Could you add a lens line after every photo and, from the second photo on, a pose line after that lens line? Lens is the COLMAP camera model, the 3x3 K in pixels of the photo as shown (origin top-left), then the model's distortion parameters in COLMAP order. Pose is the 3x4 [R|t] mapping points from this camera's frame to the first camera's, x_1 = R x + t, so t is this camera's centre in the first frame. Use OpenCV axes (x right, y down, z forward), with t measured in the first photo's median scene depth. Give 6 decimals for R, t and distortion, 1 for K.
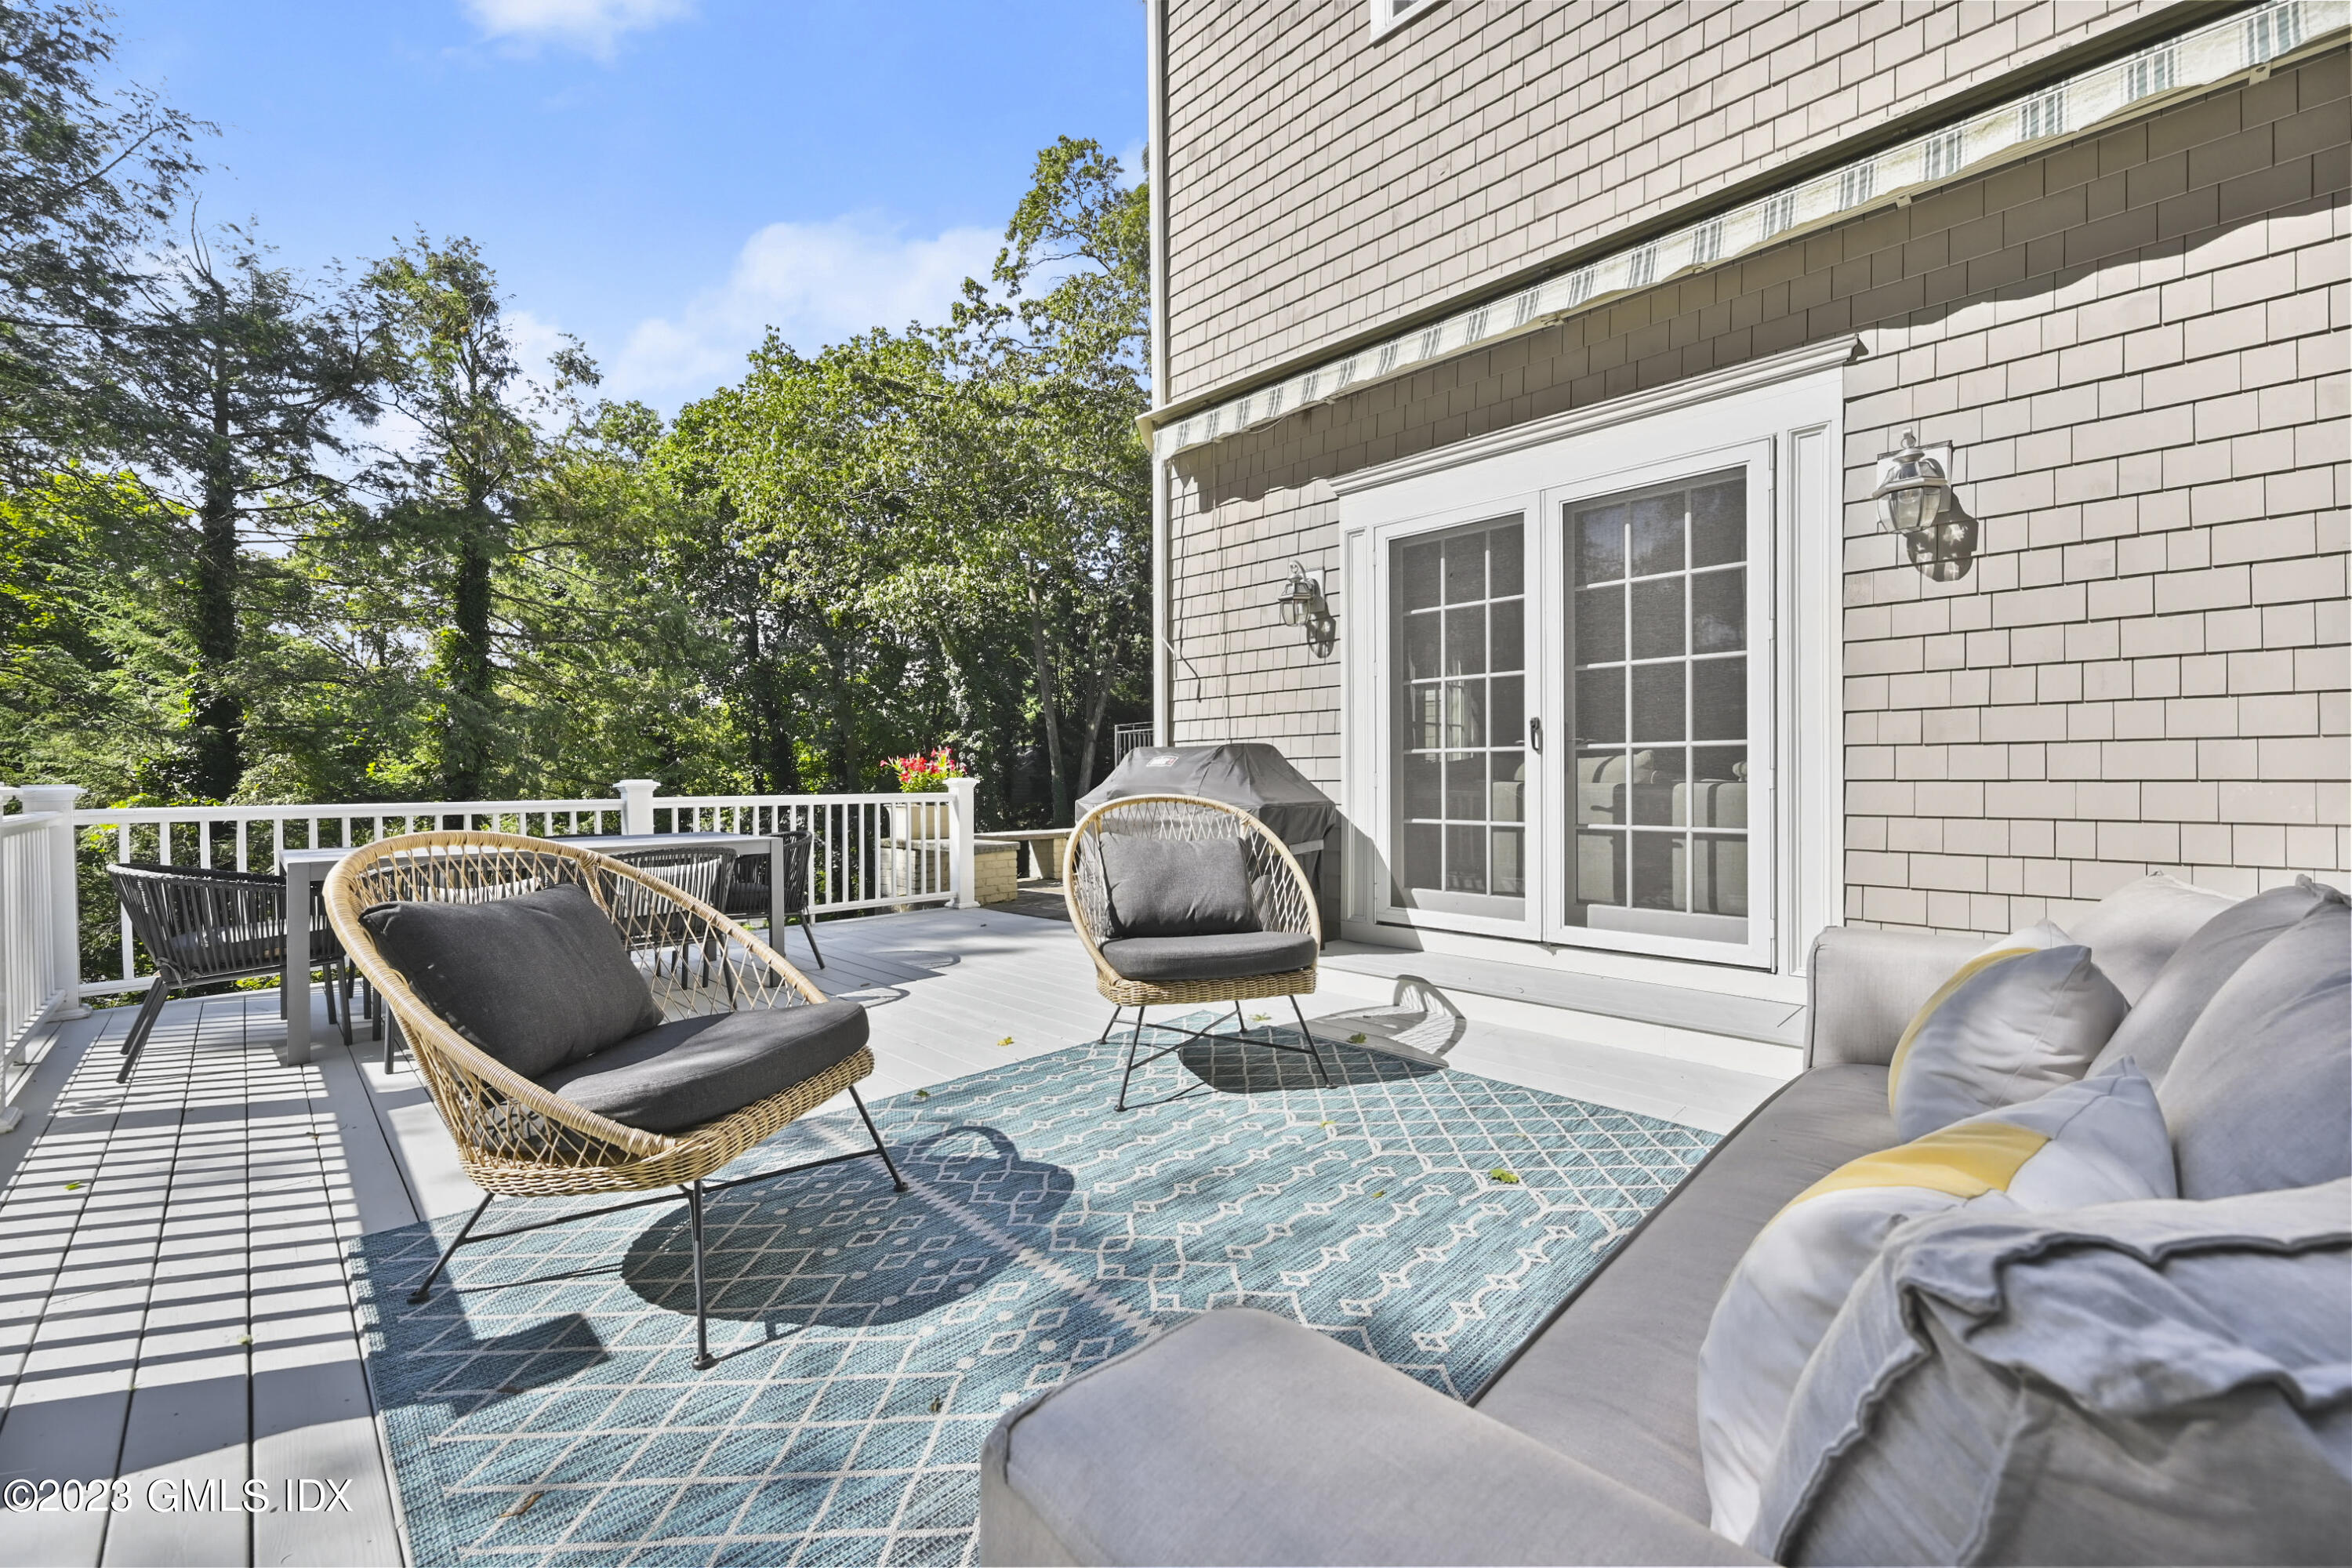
lens RADIAL K [[920.8, 0, 1179.5], [0, 920.8, 786.8], [0, 0, 1]] dist [-0.002214, 0.000100]
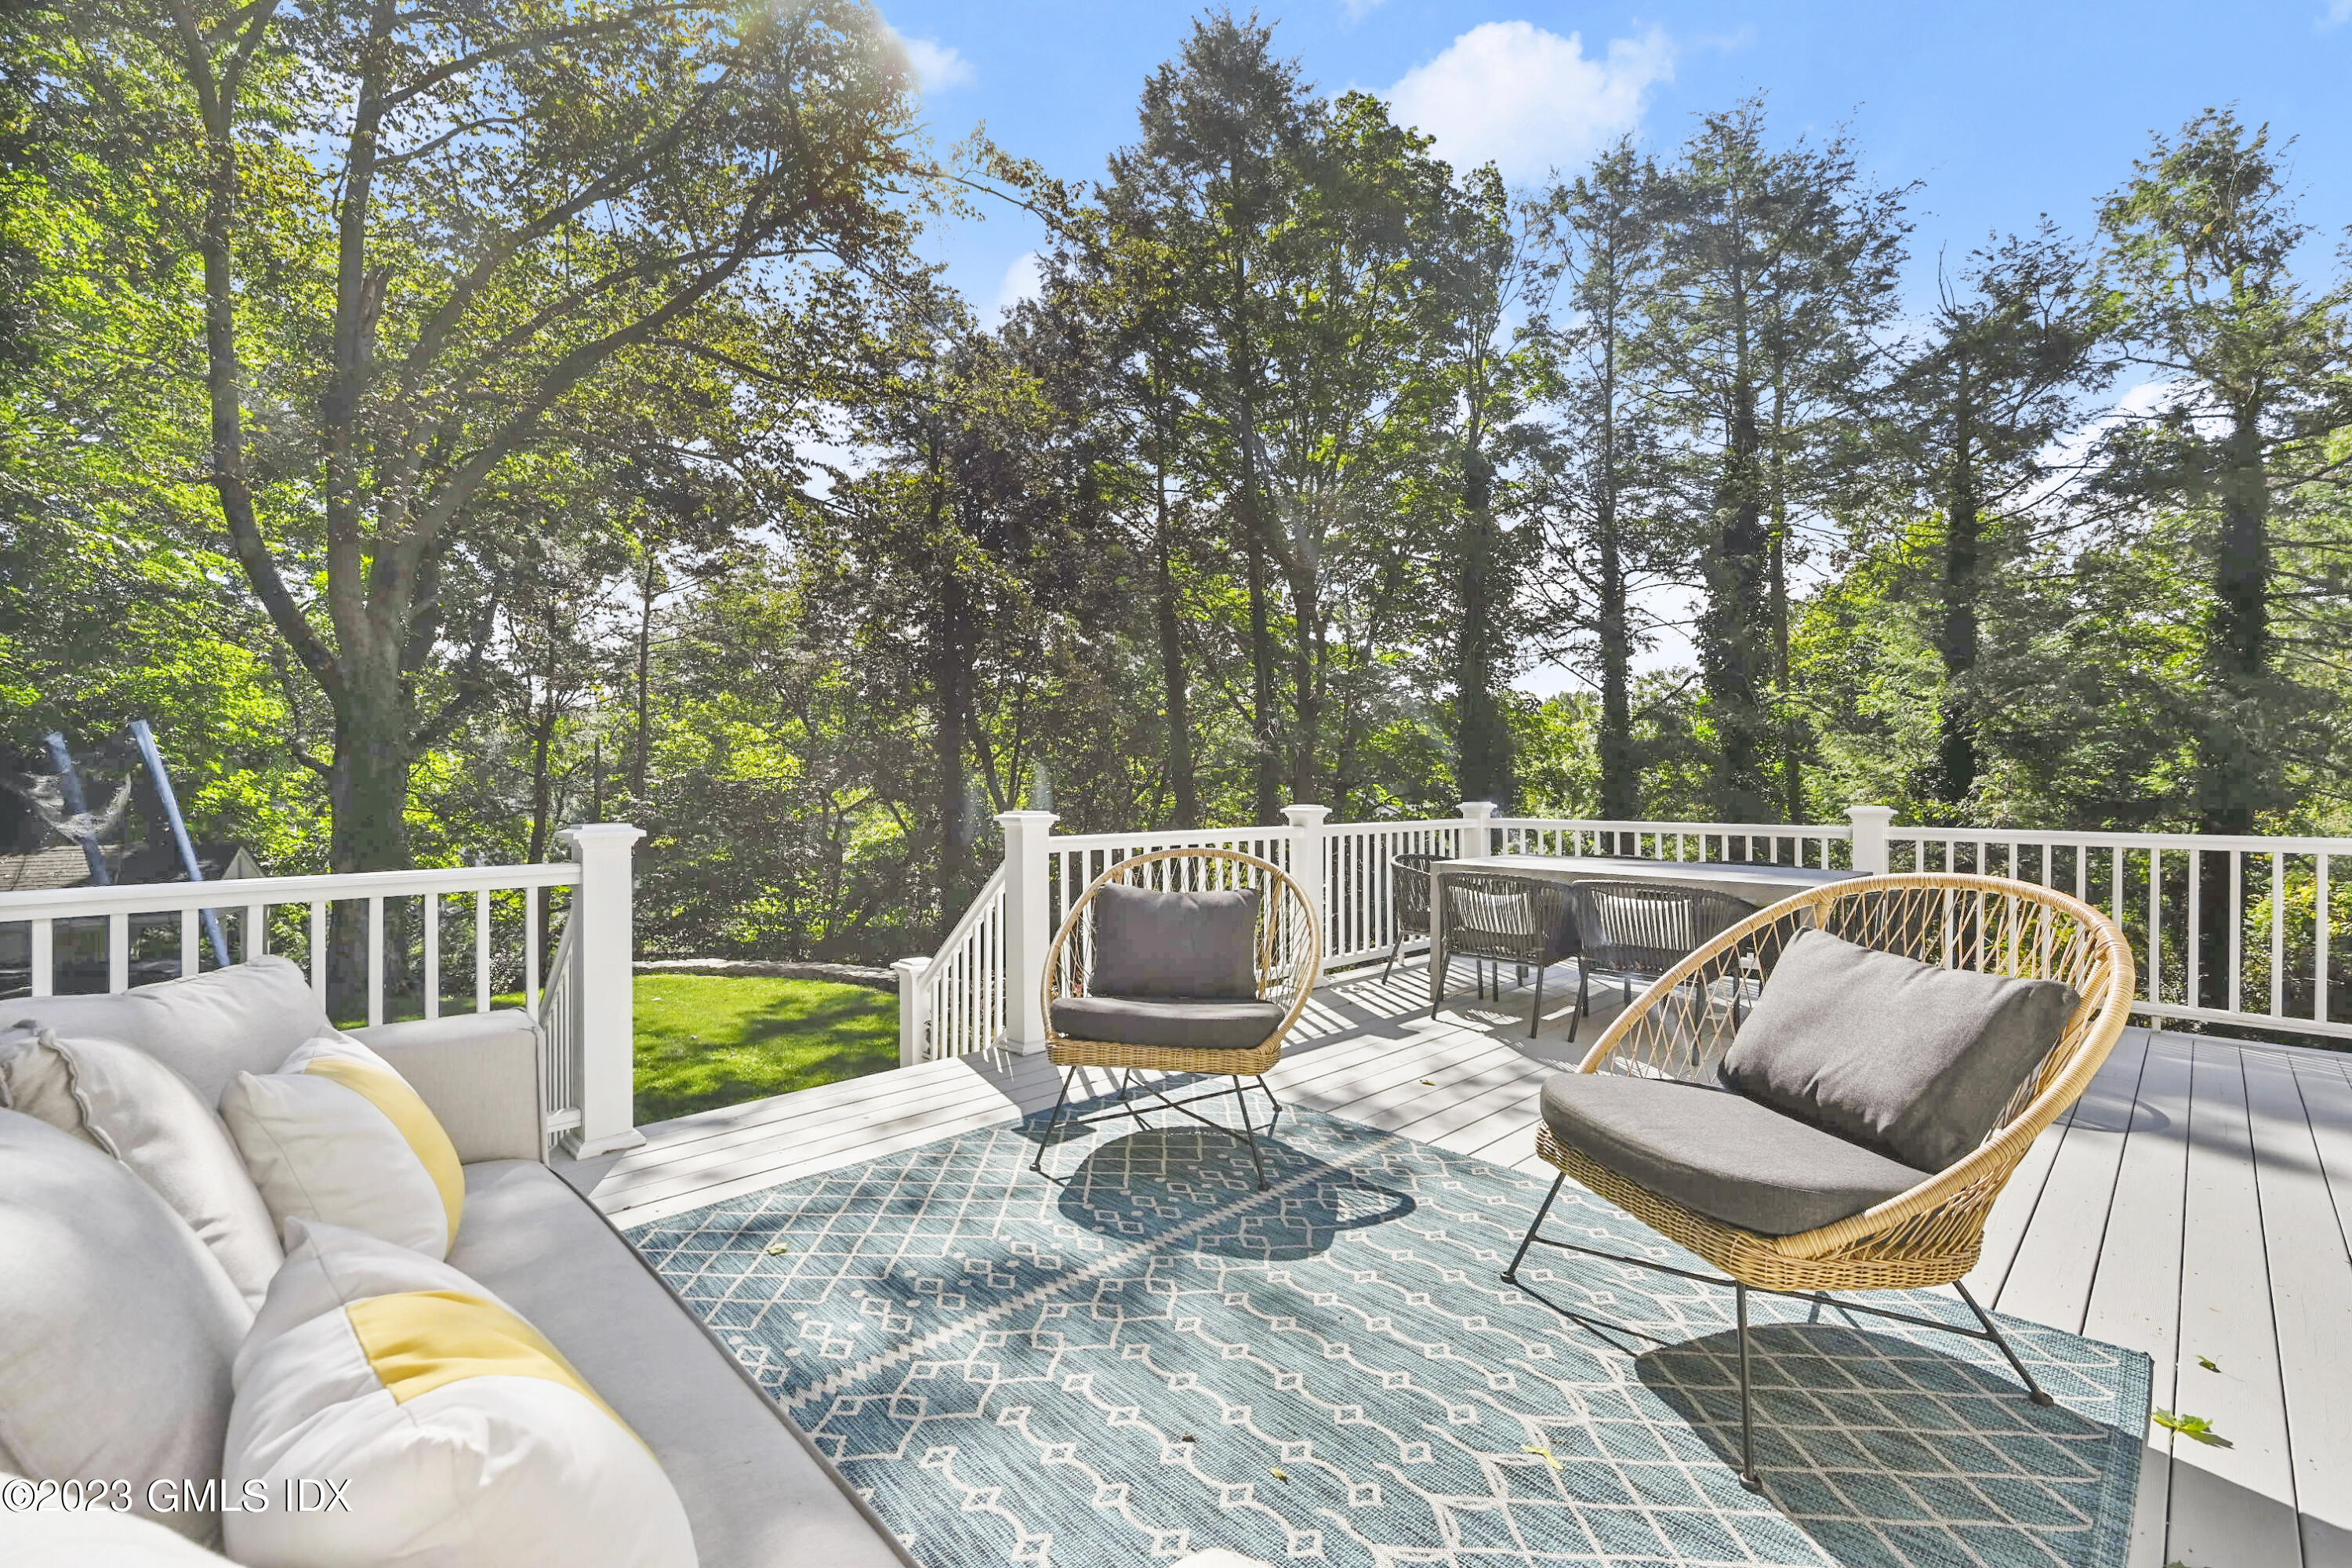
lens RADIAL K [[1007.3, 0, 1178.9], [0, 1007.3, 782.5], [0, 0, 1]] dist [0.000718, 0.000417]
pose [[-0.023721, 0.008283, -0.999684, 0.587457], [-0.010835, 0.999905, 0.008542, -0.046942], [0.999660, 0.011034, -0.023629, 0.571564]]
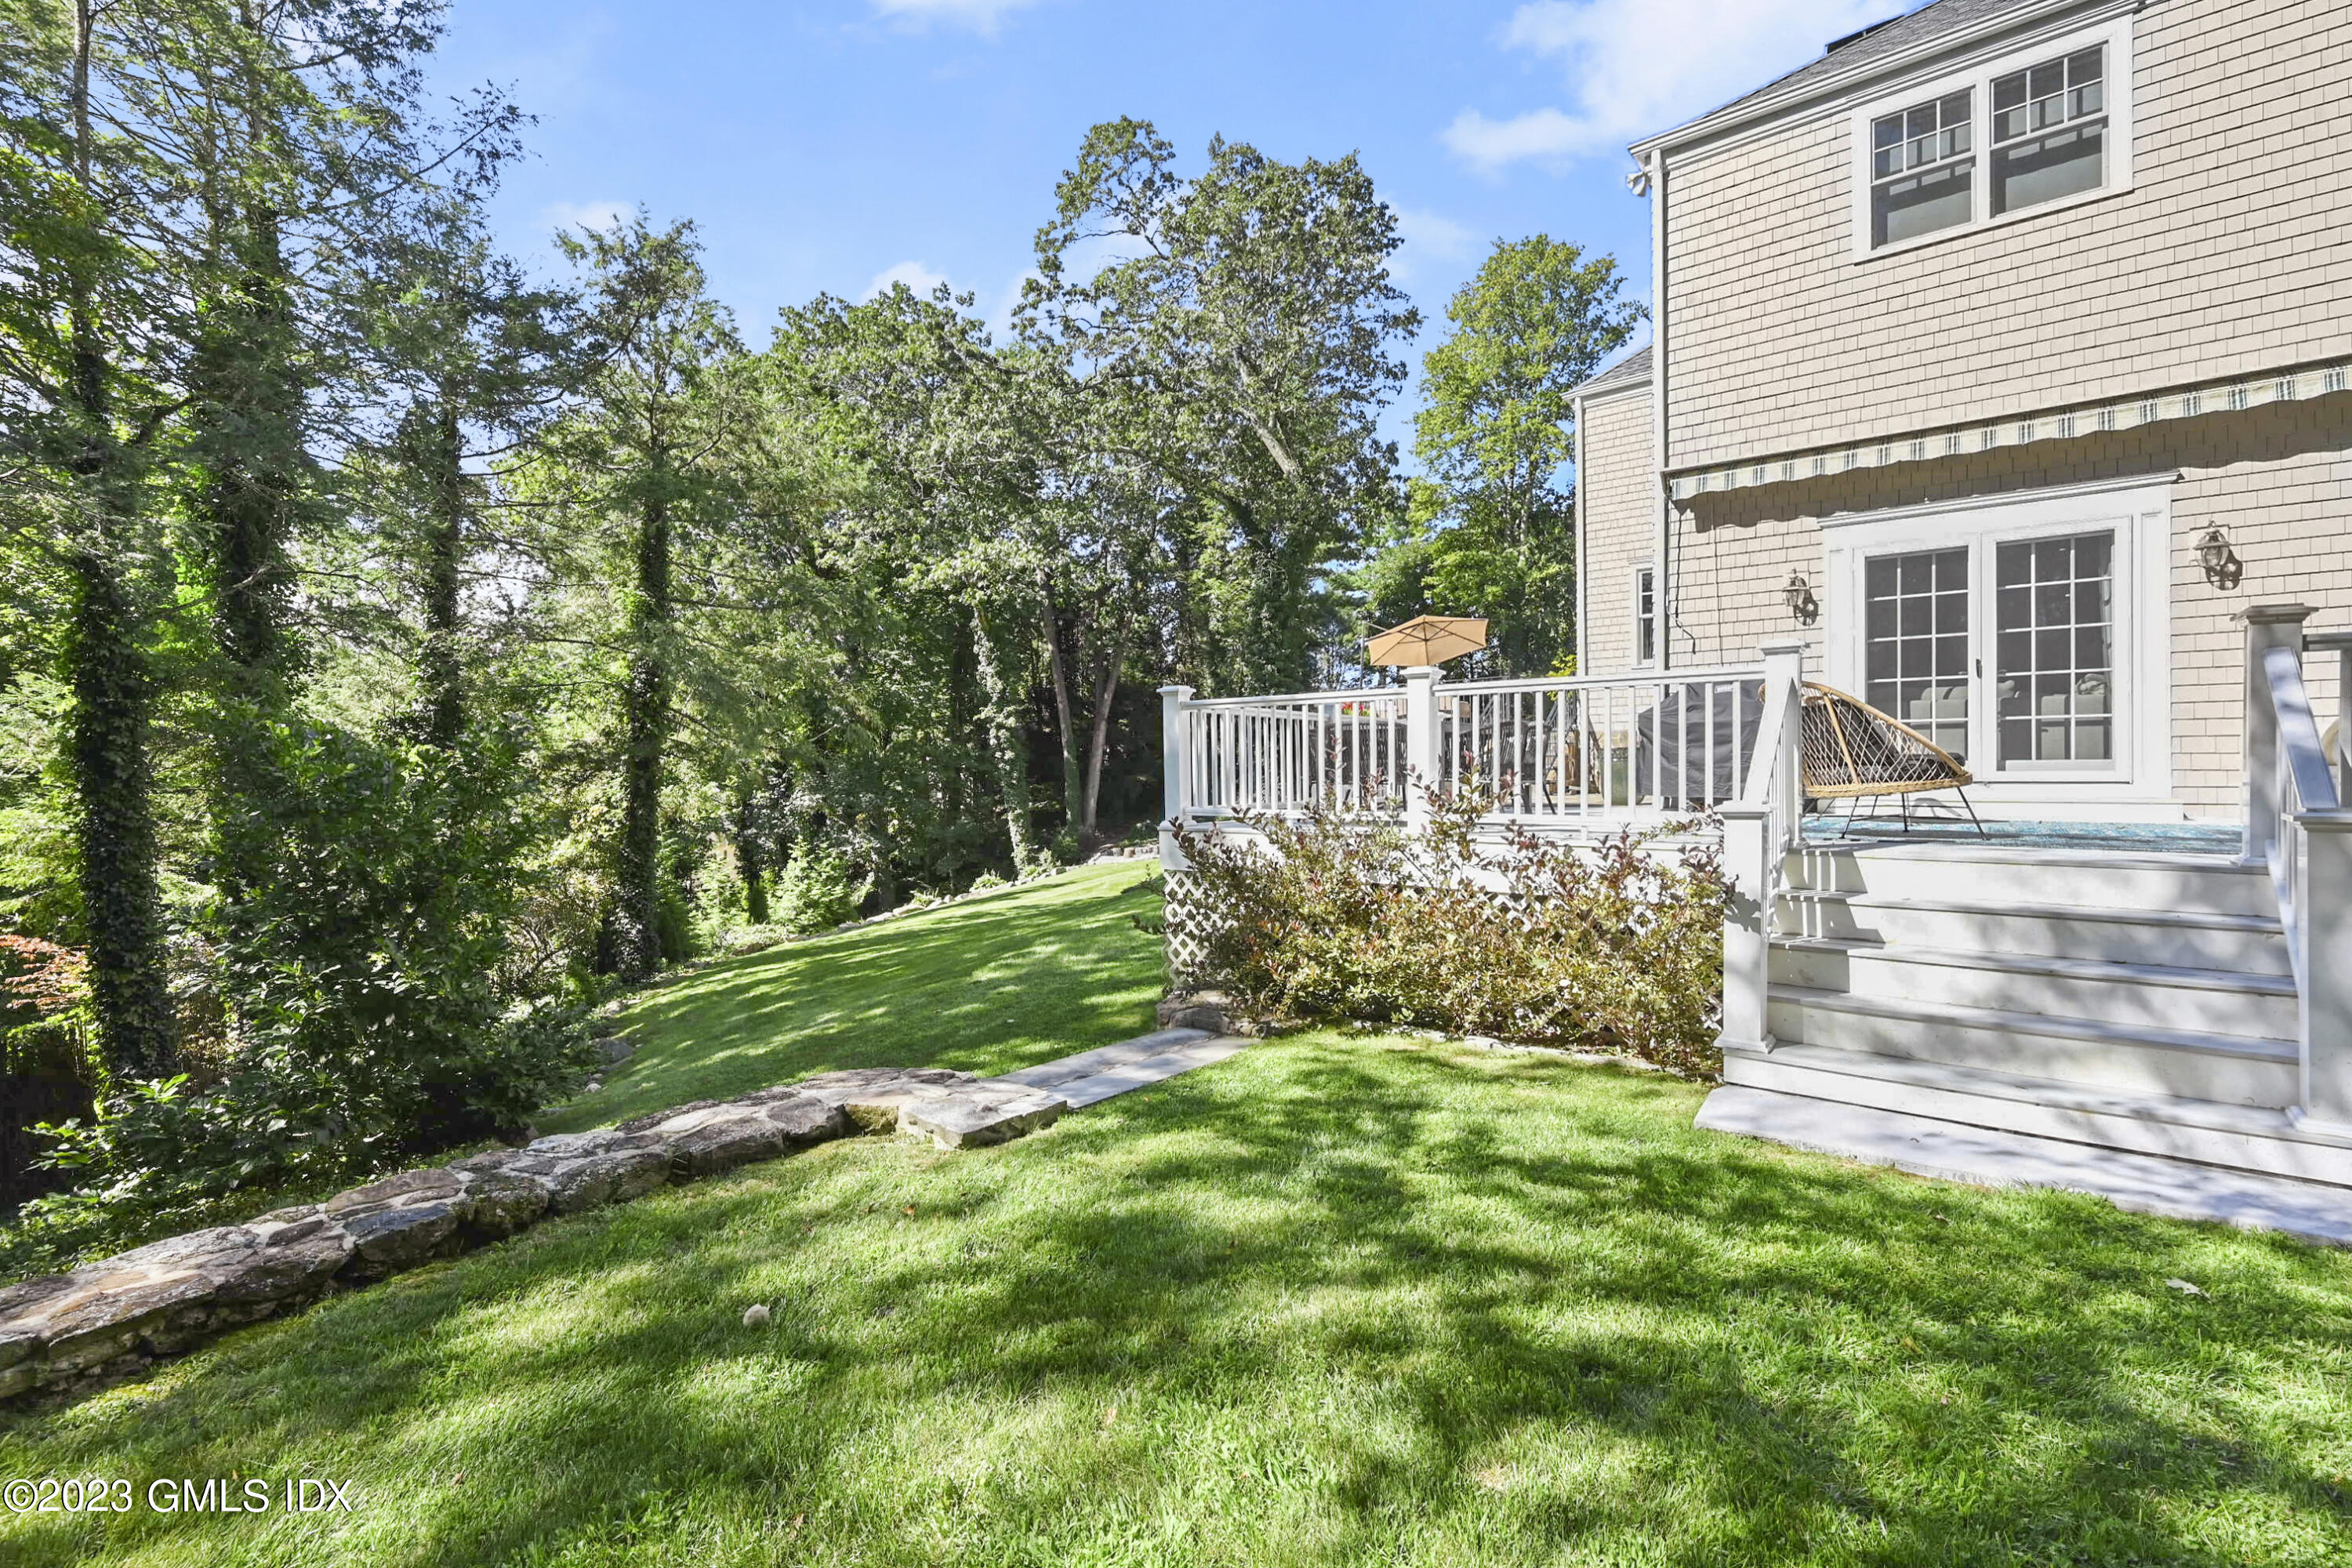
lens RADIAL K [[1007.3, 0, 1176.2], [0, 1007.3, 781.6], [0, 0, 1]] dist [0.000718, 0.000417]
pose [[0.994808, -0.000285, 0.101772, -1.566501], [0.000193, 1.000000, 0.000914, 0.186036], [-0.101772, -0.000890, 0.994807, -0.924730]]
